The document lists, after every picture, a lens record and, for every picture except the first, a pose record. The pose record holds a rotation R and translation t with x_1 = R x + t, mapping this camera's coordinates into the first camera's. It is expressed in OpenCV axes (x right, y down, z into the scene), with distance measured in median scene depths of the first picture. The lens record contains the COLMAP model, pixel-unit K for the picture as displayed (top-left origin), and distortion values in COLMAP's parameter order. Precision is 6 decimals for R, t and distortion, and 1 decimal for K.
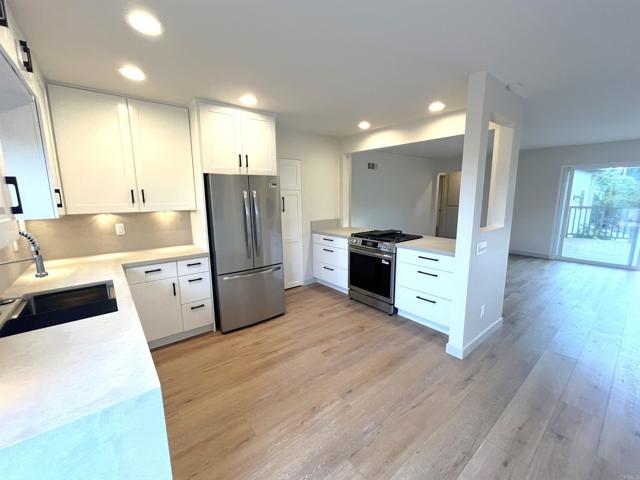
lens RADIAL K [[261.8, 0, 319.2], [0, 261.8, 239.5], [0, 0, 1]] dist [-0.004230, -0.000295]
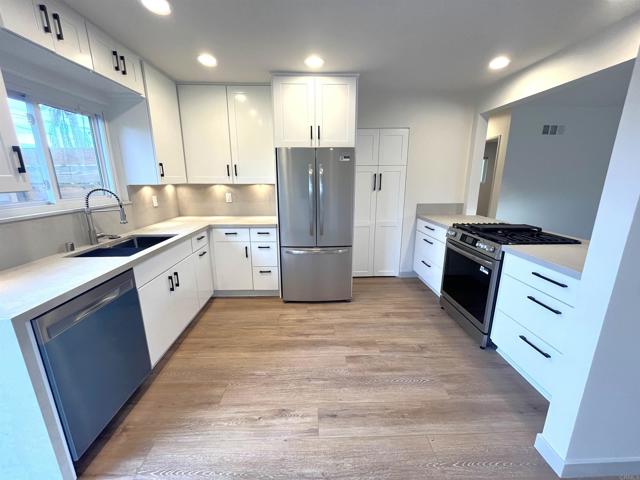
lens RADIAL K [[261.8, 0, 319.2], [0, 261.8, 239.5], [0, 0, 1]] dist [-0.004230, -0.000295]
pose [[0.797164, 0.149840, -0.584874, 0.327456], [-0.105828, 0.988395, 0.108977, -0.021977], [0.594415, -0.024977, 0.803770, 0.234302]]
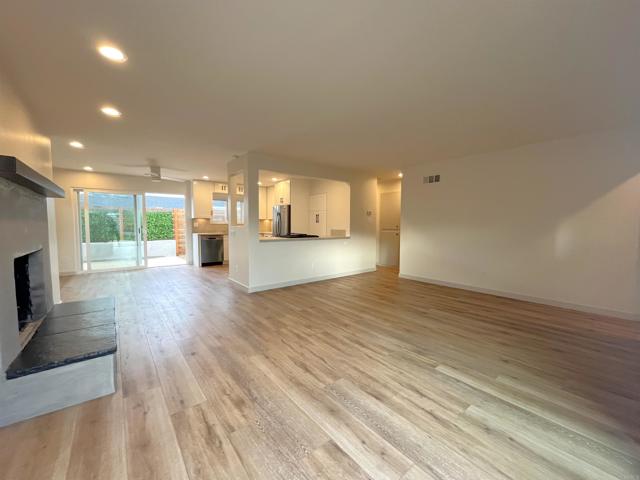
lens RADIAL K [[261.8, 0, 319.2], [0, 261.8, 239.5], [0, 0, 1]] dist [-0.004230, -0.000295]
pose [[-0.033376, 0.075126, -0.996615, 2.228167], [-0.174158, 0.981478, 0.079817, -0.186724], [0.984152, 0.176233, -0.019674, 1.449533]]
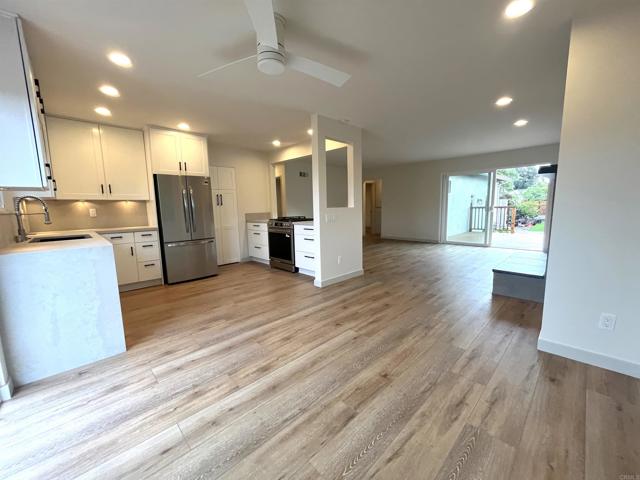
lens RADIAL K [[261.8, 0, 319.2], [0, 261.8, 239.5], [0, 0, 1]] dist [-0.004230, -0.000295]
pose [[0.995883, -0.021103, 0.088152, 0.329505], [0.024775, 0.998861, -0.040771, 0.187522], [-0.087191, 0.042787, 0.995272, -0.502839]]
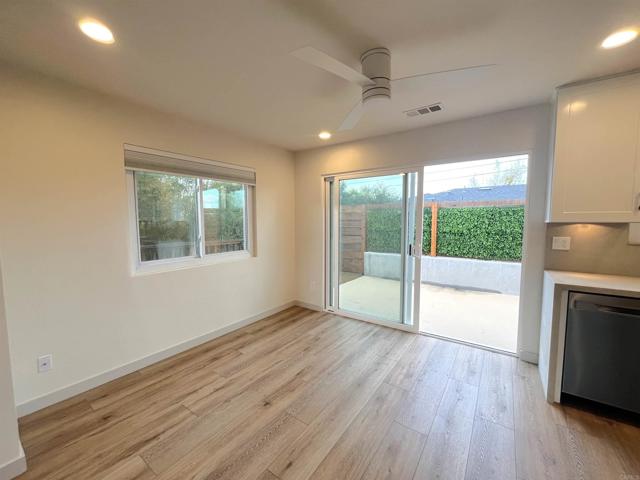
lens RADIAL K [[261.8, 0, 319.2], [0, 261.8, 239.5], [0, 0, 1]] dist [-0.004230, -0.000295]
pose [[-0.962818, 0.033339, -0.268087, 0.574487], [-0.032357, 0.970981, 0.236960, -0.086250], [0.268207, 0.236823, -0.933799, 0.700986]]
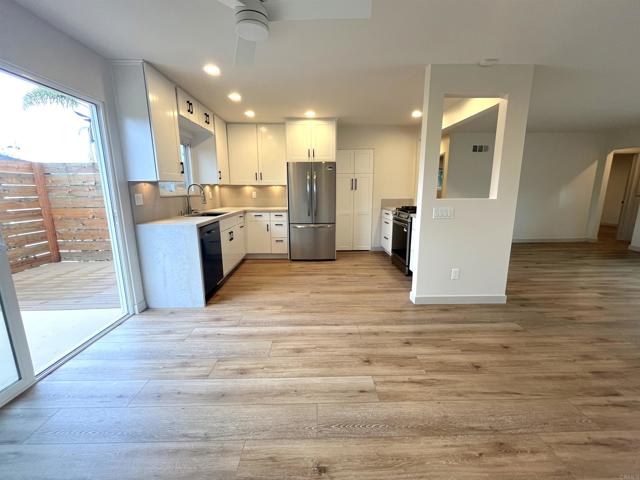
lens RADIAL K [[261.8, 0, 319.2], [0, 261.8, 239.5], [0, 0, 1]] dist [-0.004230, -0.000295]
pose [[0.788744, 0.123694, -0.602148, 0.739380], [-0.106515, 0.992230, 0.064304, 0.104724], [0.605423, 0.013419, 0.795791, -0.203818]]
